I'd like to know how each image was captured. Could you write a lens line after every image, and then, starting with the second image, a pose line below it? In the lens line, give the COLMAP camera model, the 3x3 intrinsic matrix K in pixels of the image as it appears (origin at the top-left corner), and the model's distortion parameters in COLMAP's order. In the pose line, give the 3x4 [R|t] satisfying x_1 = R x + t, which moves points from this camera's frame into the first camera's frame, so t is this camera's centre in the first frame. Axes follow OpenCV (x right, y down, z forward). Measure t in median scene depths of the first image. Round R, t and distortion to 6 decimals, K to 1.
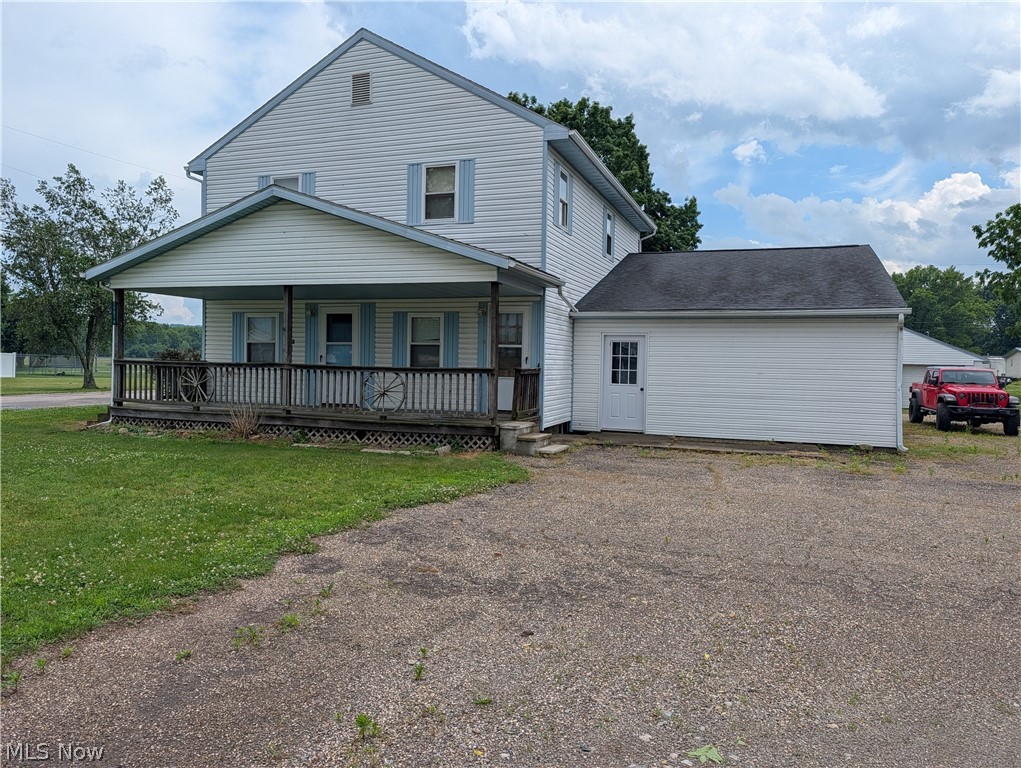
lens RADIAL K [[703.0, 0, 510.5], [0, 703.0, 384.0], [0, 0, 1]] dist [0.002134, 0.005369]
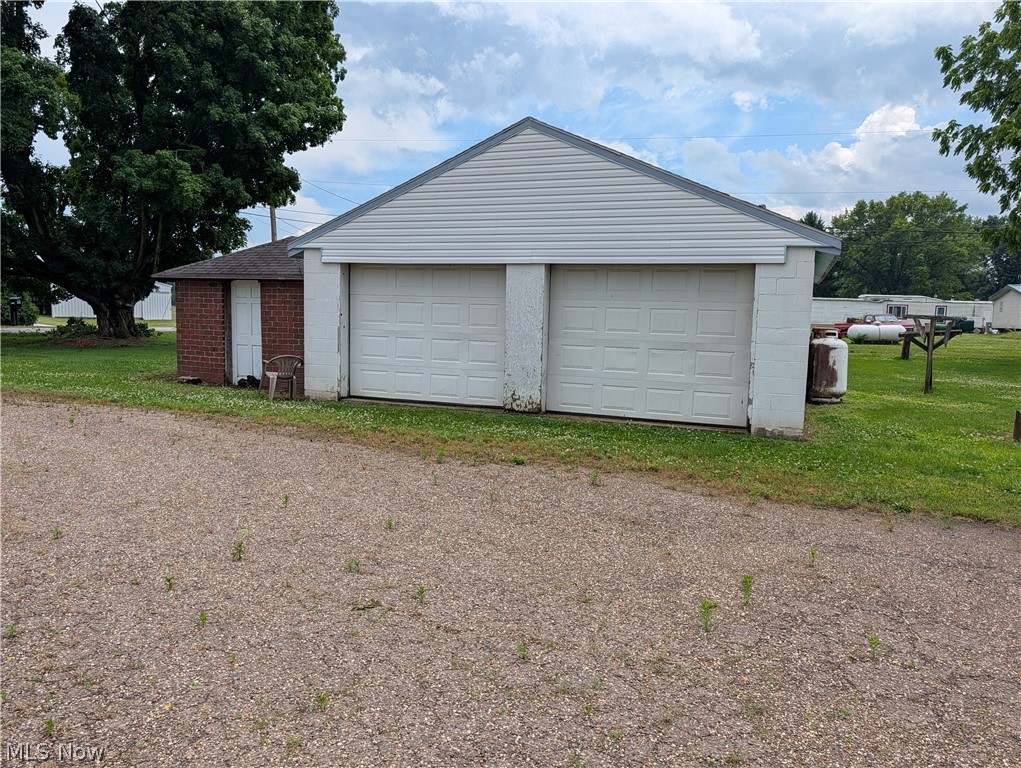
lens RADIAL K [[710.7, 0, 510.5], [0, 710.7, 384.0], [0, 0, 1]] dist [0.042186, -0.001967]
pose [[0.999936, 0.011242, -0.000857, 0.337686], [-0.011181, 0.998544, 0.052767, 0.015410], [0.001449, -0.052754, 0.998606, 0.429725]]
